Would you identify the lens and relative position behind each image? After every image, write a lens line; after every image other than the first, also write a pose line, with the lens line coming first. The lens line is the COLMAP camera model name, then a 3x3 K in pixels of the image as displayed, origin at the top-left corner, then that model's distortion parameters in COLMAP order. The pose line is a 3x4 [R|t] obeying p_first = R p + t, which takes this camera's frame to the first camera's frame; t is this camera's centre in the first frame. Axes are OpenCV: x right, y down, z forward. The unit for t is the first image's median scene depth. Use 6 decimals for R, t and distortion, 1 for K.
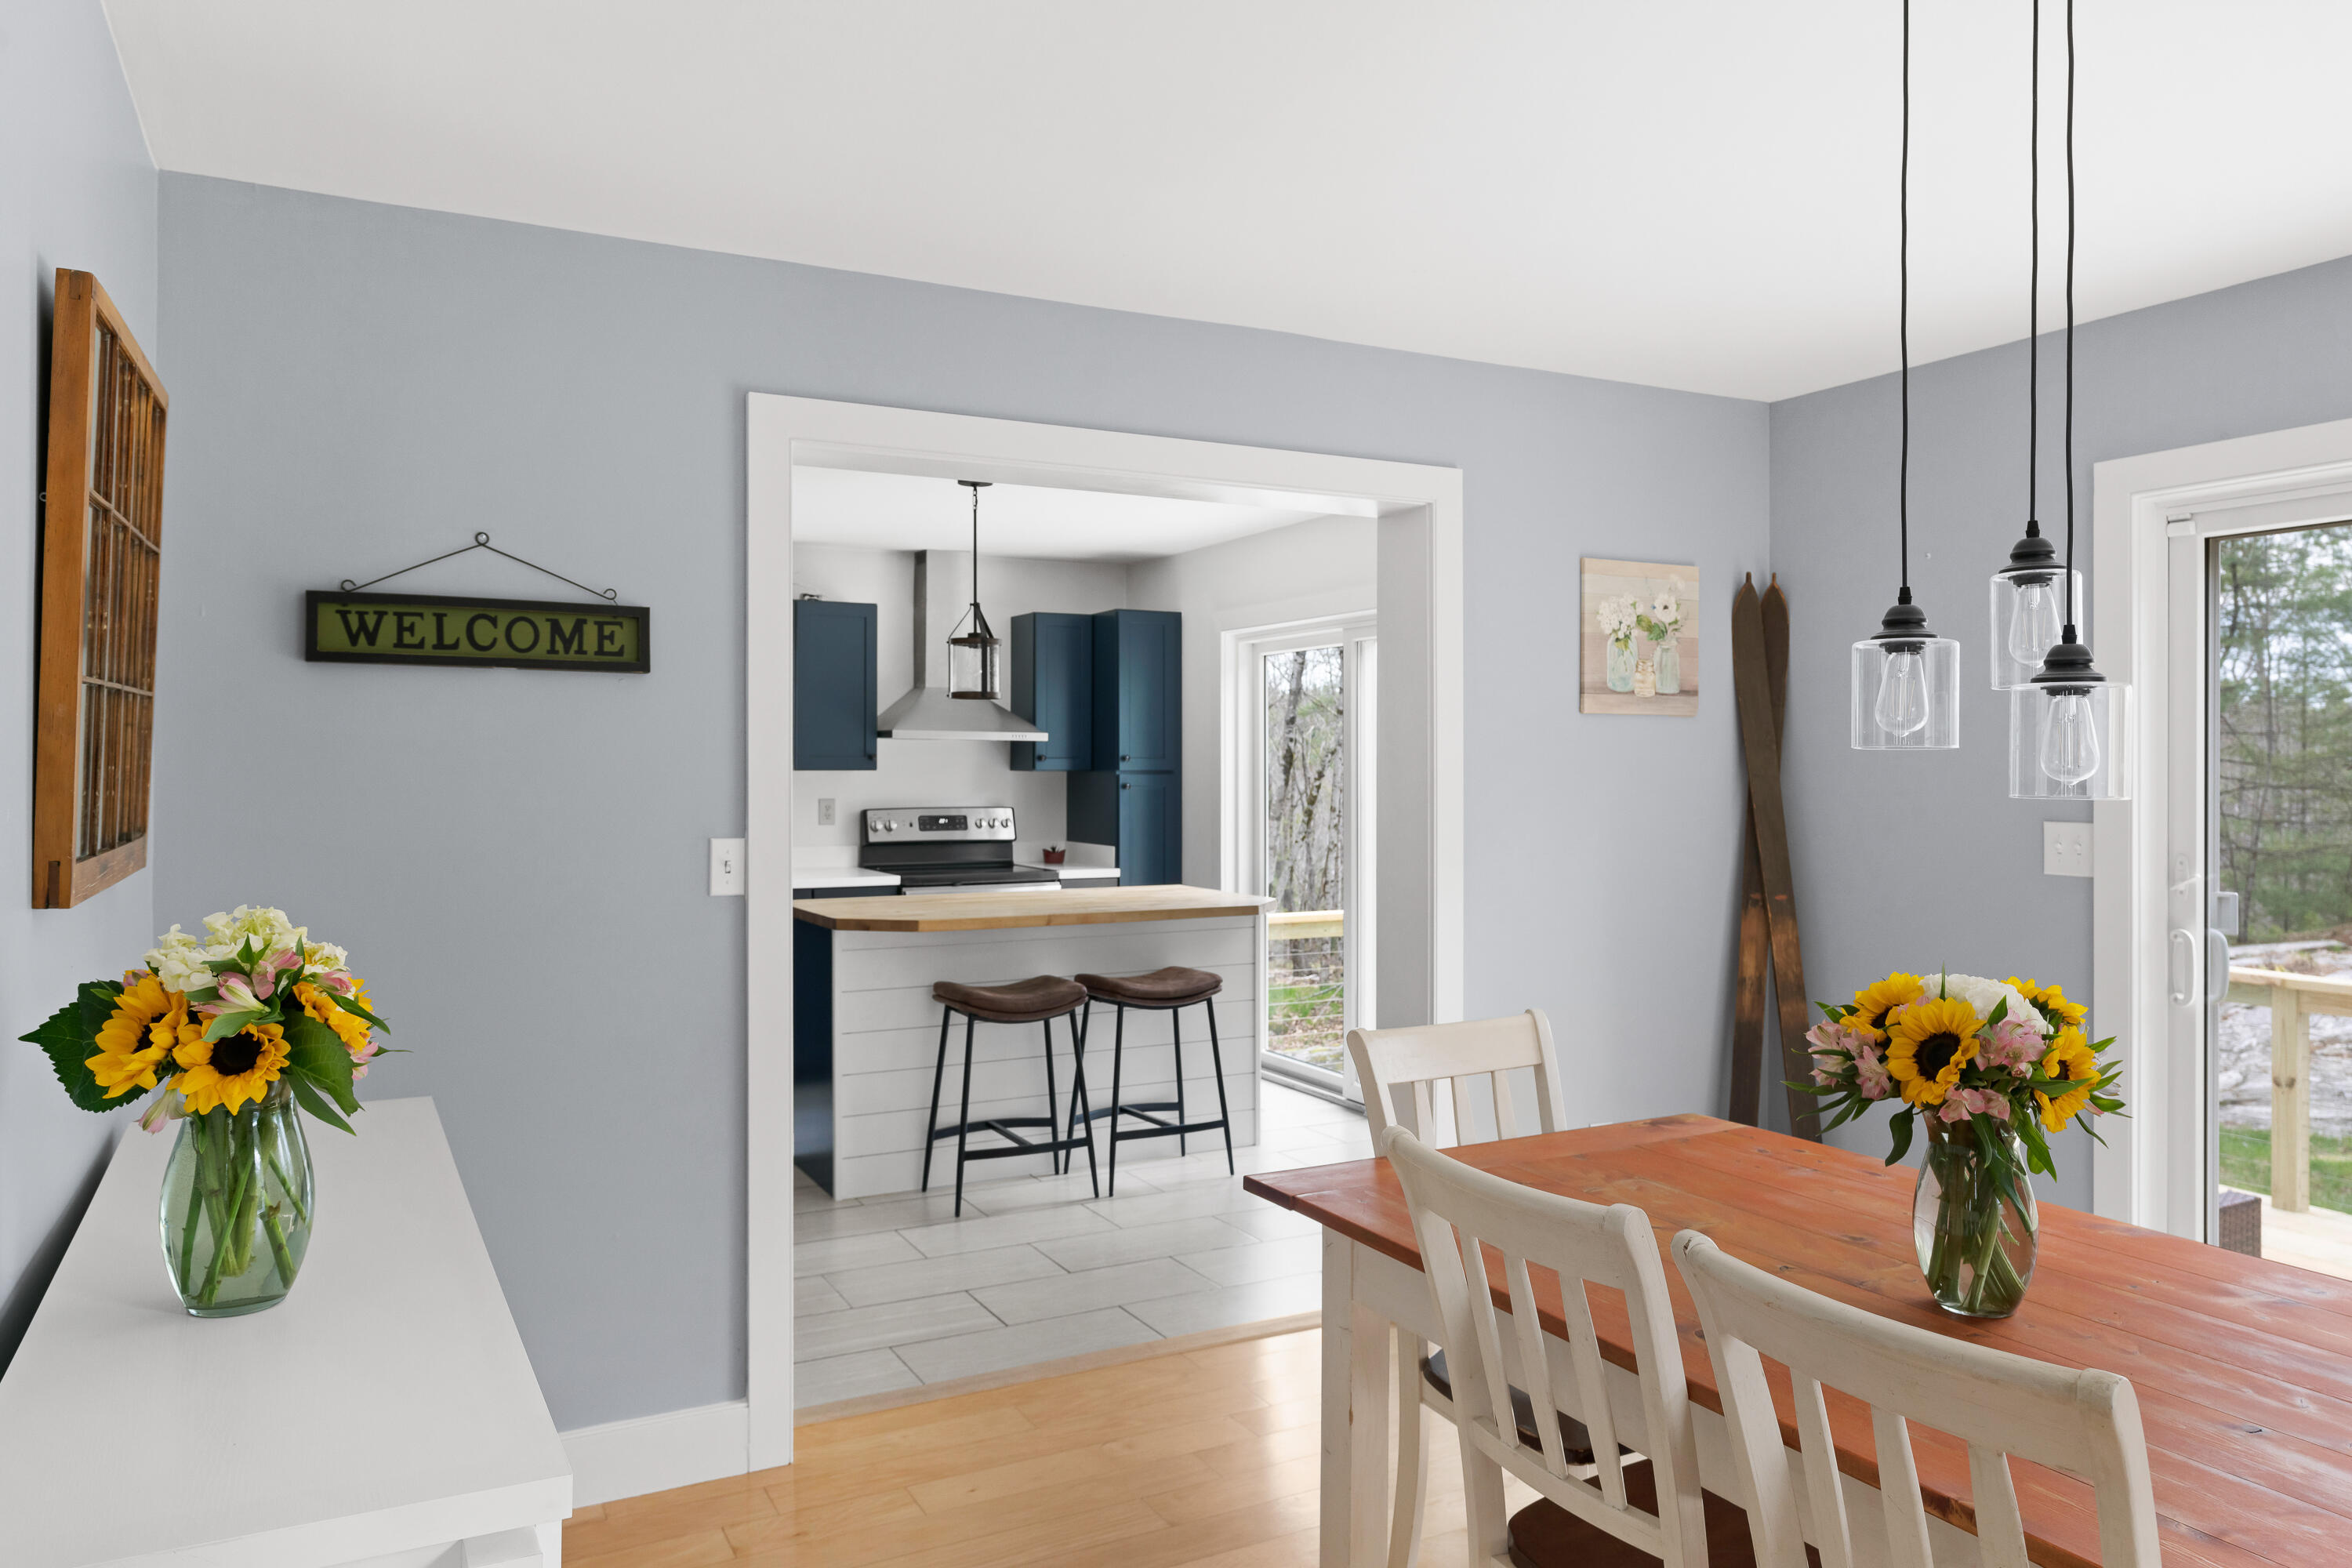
lens RADIAL K [[1592.5, 0, 1176.0], [0, 1592.5, 784.0], [0, 0, 1]] dist [0.005794, 0.006610]
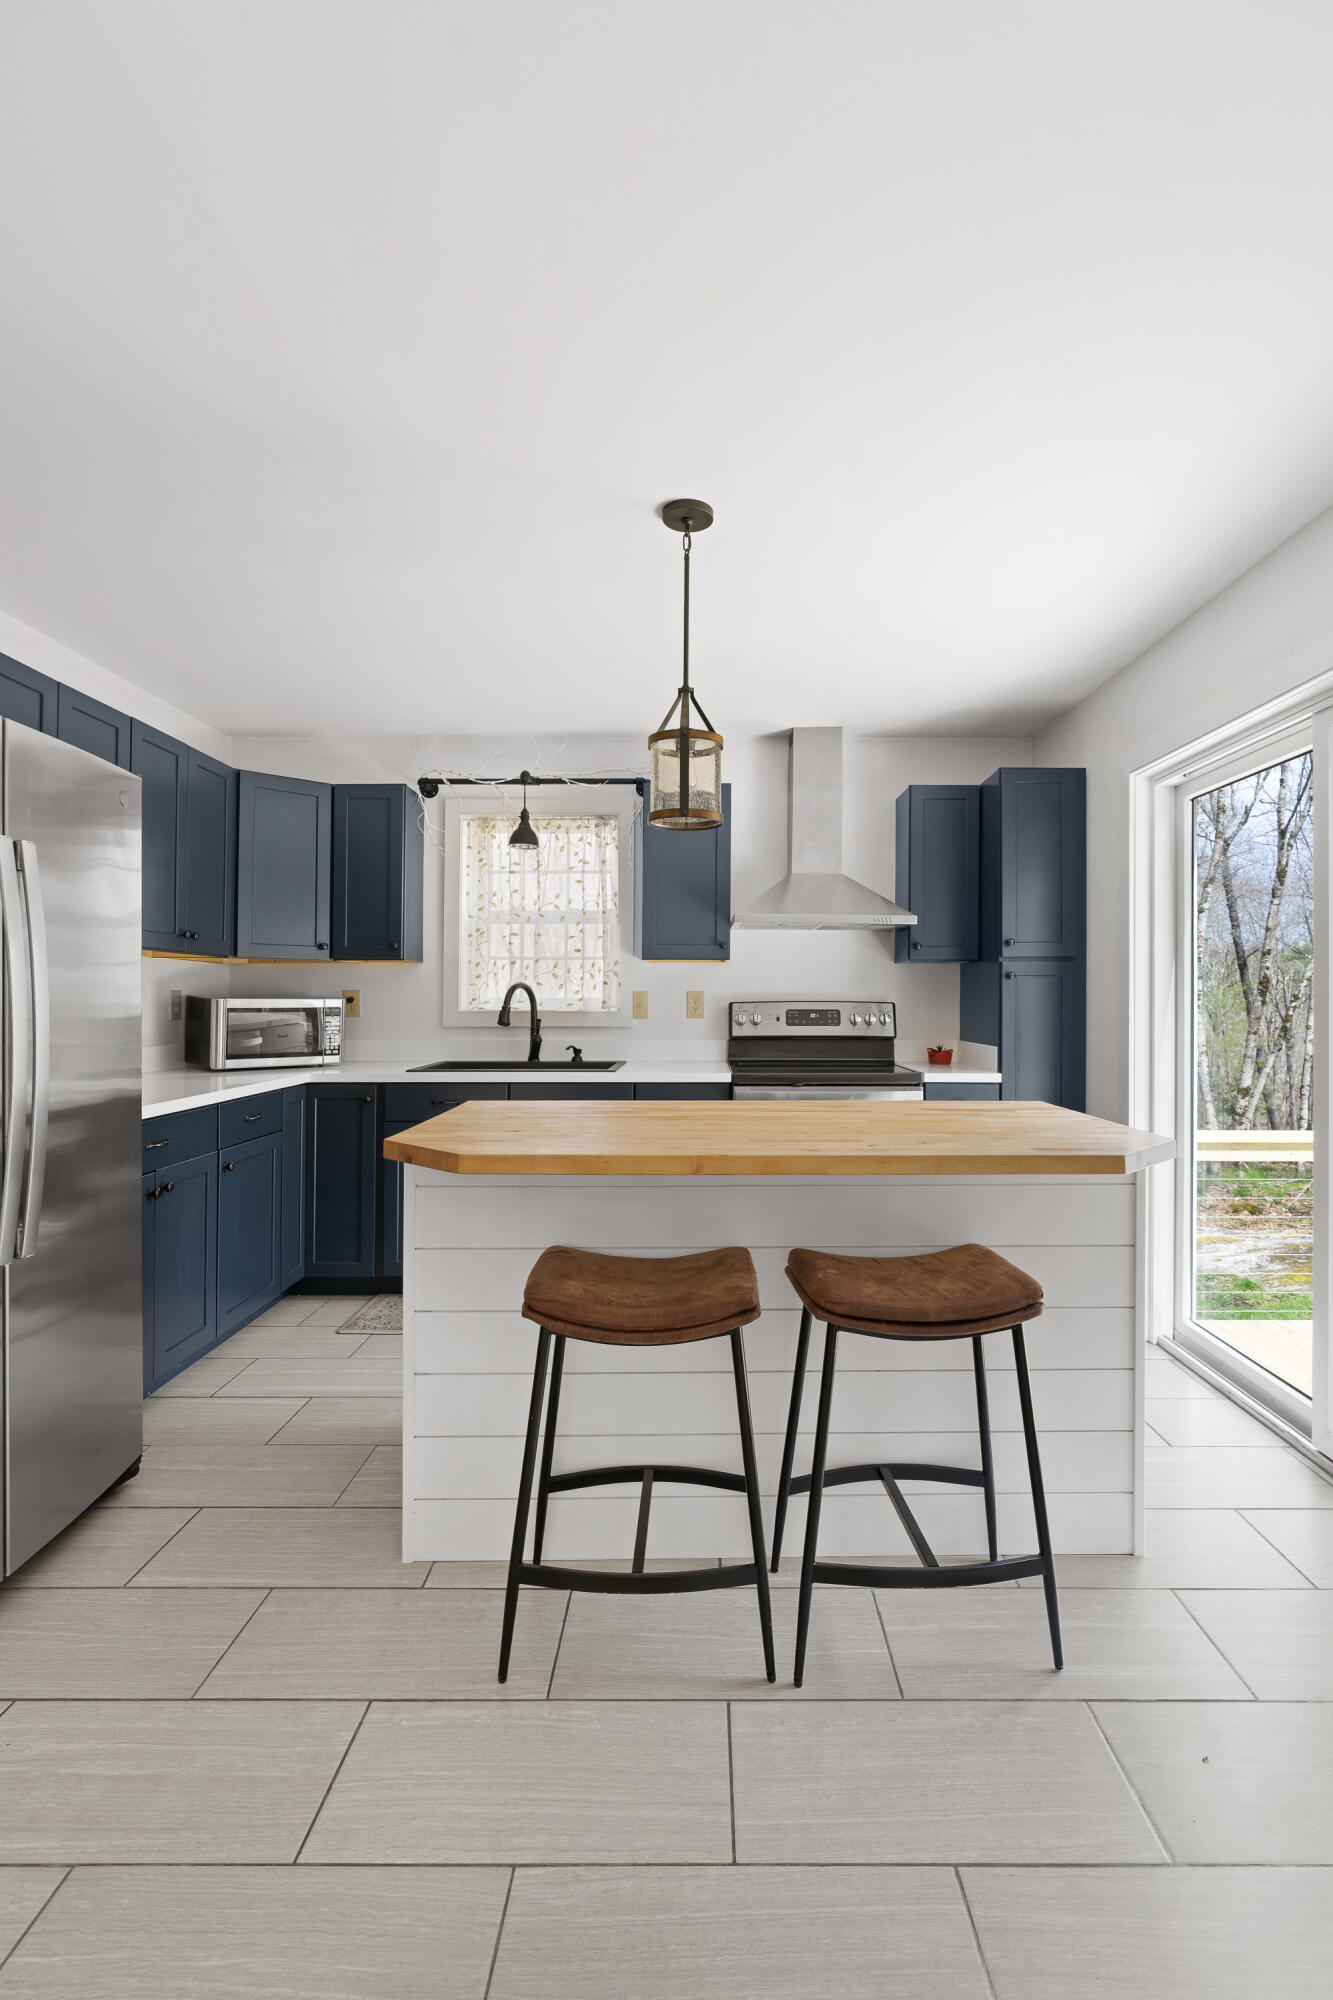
lens RADIAL K [[931.7, 0, 707.5], [0, 931.7, 998.2], [0, 0, 1]] dist [-0.007584, 0.000386]
pose [[0.887995, 0.002512, -0.459846, 0.075858], [-0.008814, 0.999894, -0.011559, 0.028847], [0.459769, 0.014317, 0.887923, 0.696372]]
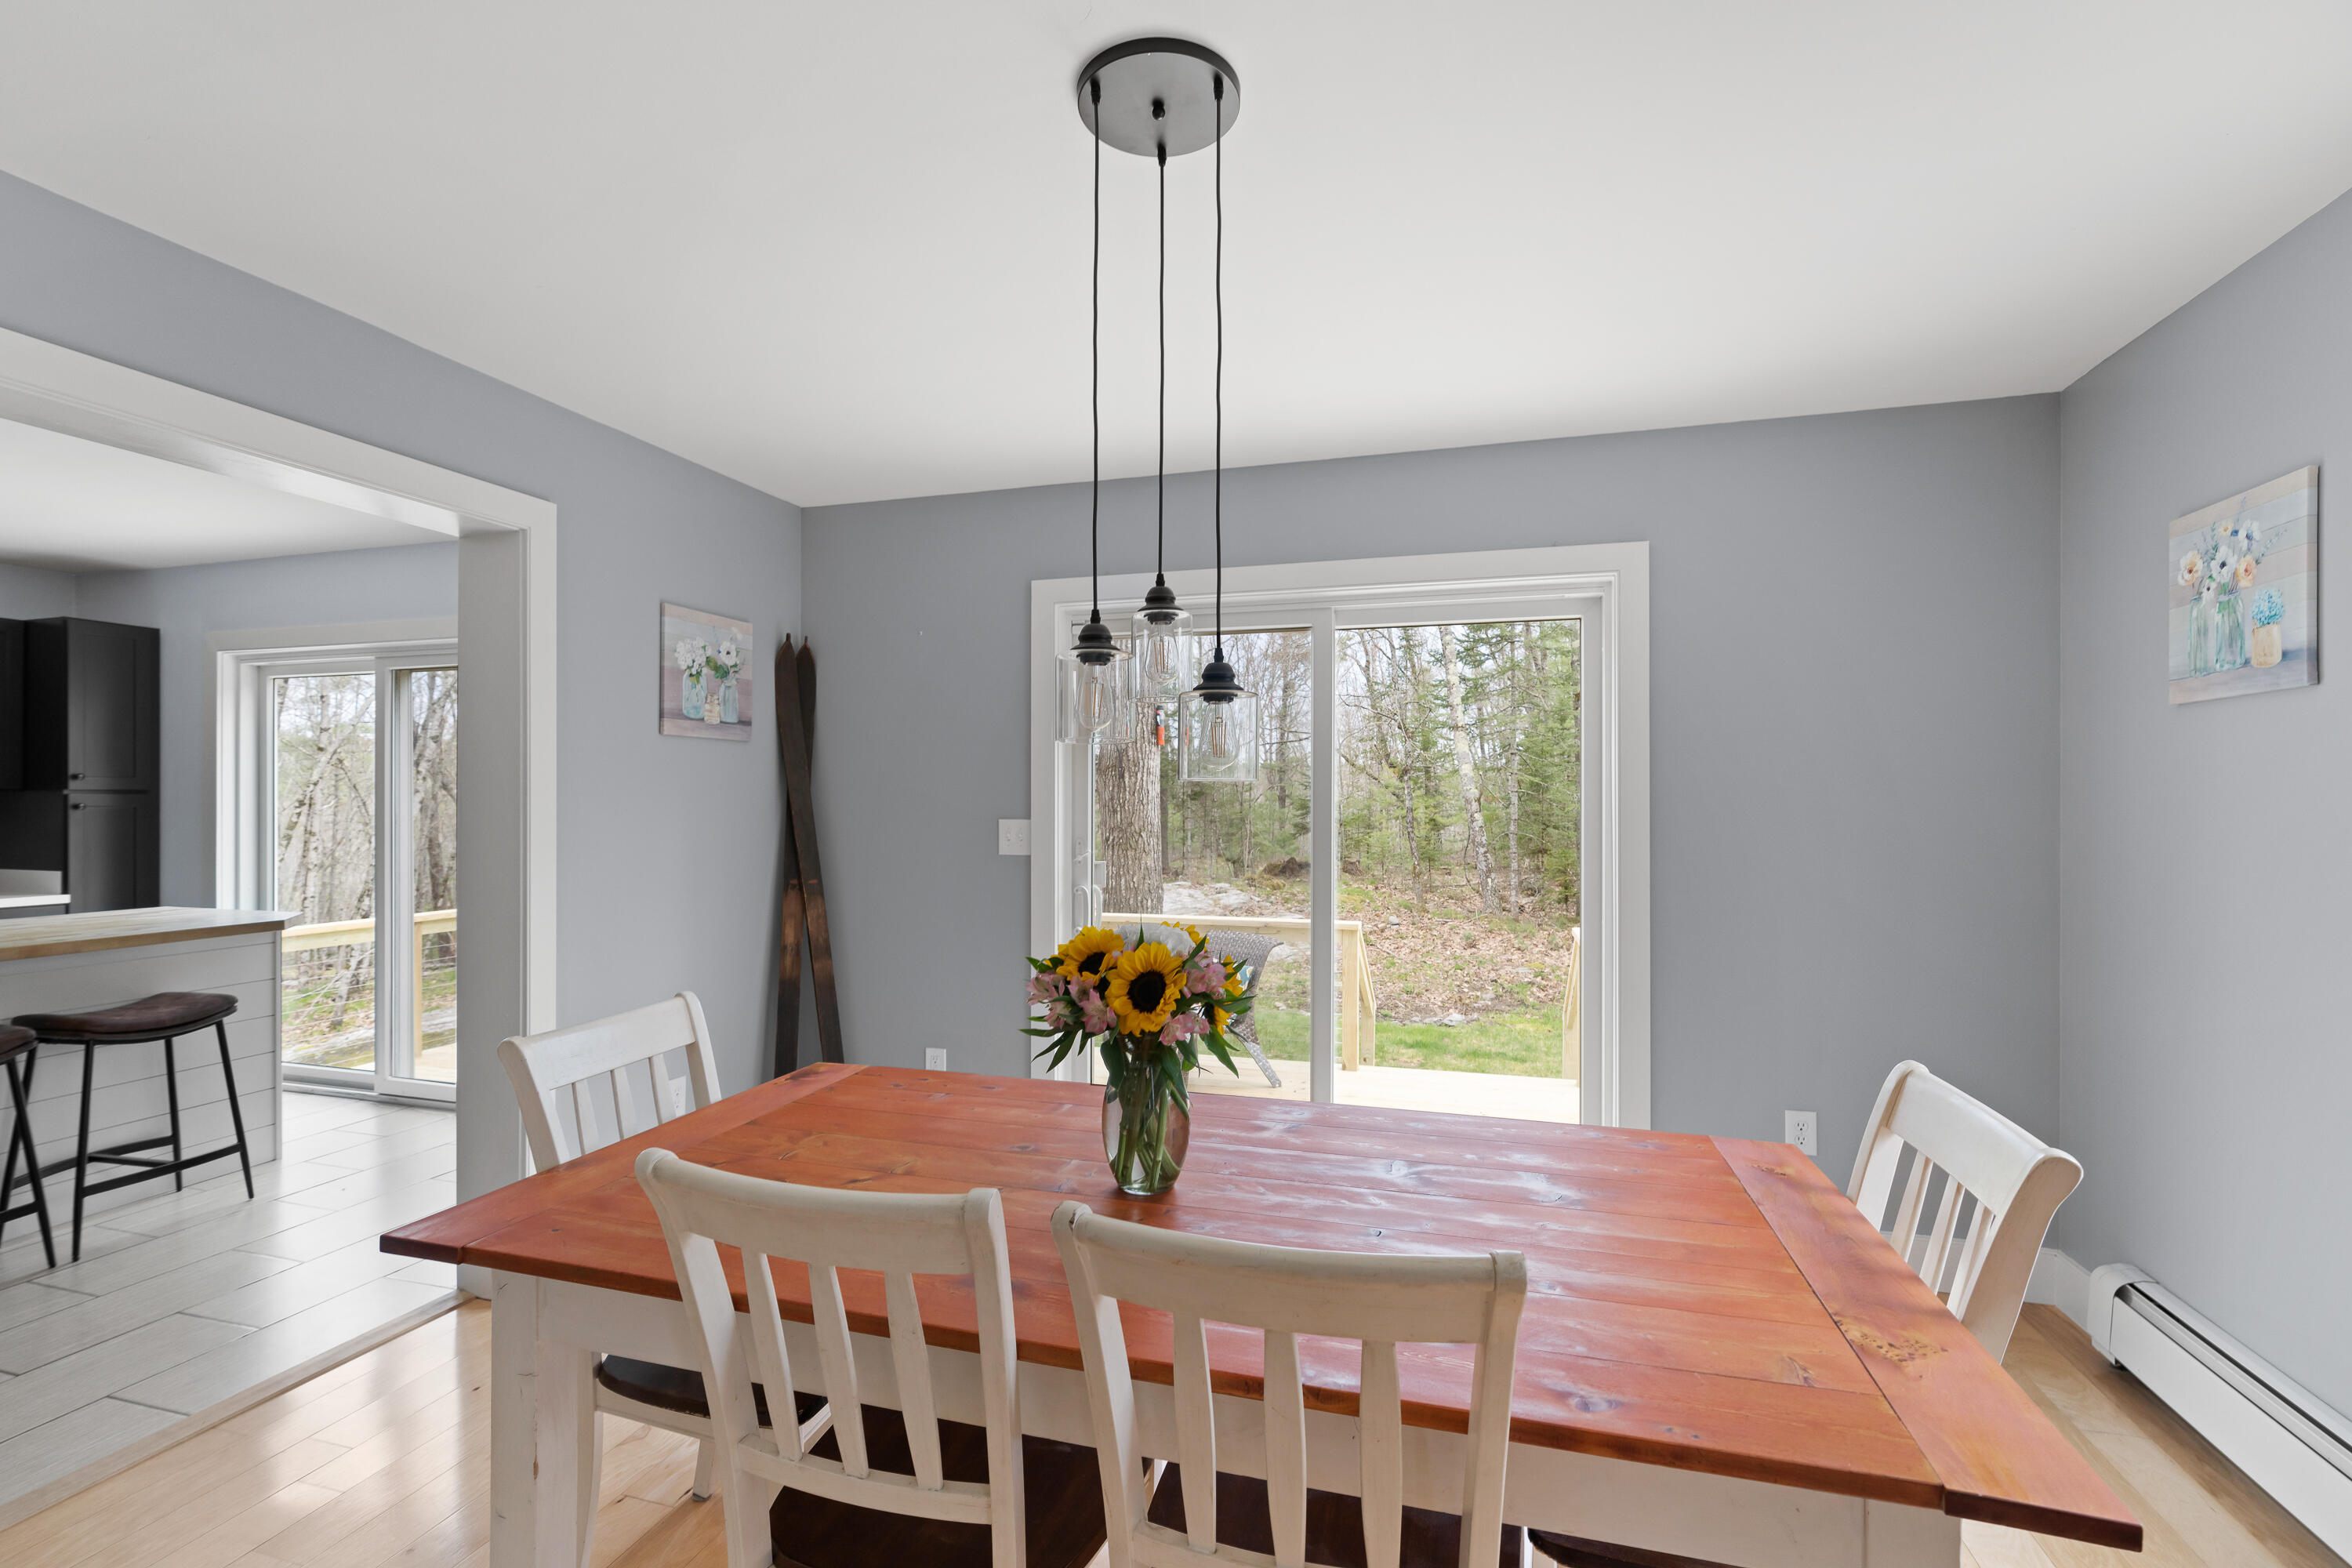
lens RADIAL K [[1060.0, 0, 1180.1], [0, 1060.0, 799.1], [0, 0, 1]] dist [-0.002406, 0.000407]
pose [[0.701883, 0.000038, 0.712292, -0.028269], [0.008288, 0.999932, -0.008220, 0.010779], [-0.712244, 0.011673, 0.701835, 0.141887]]
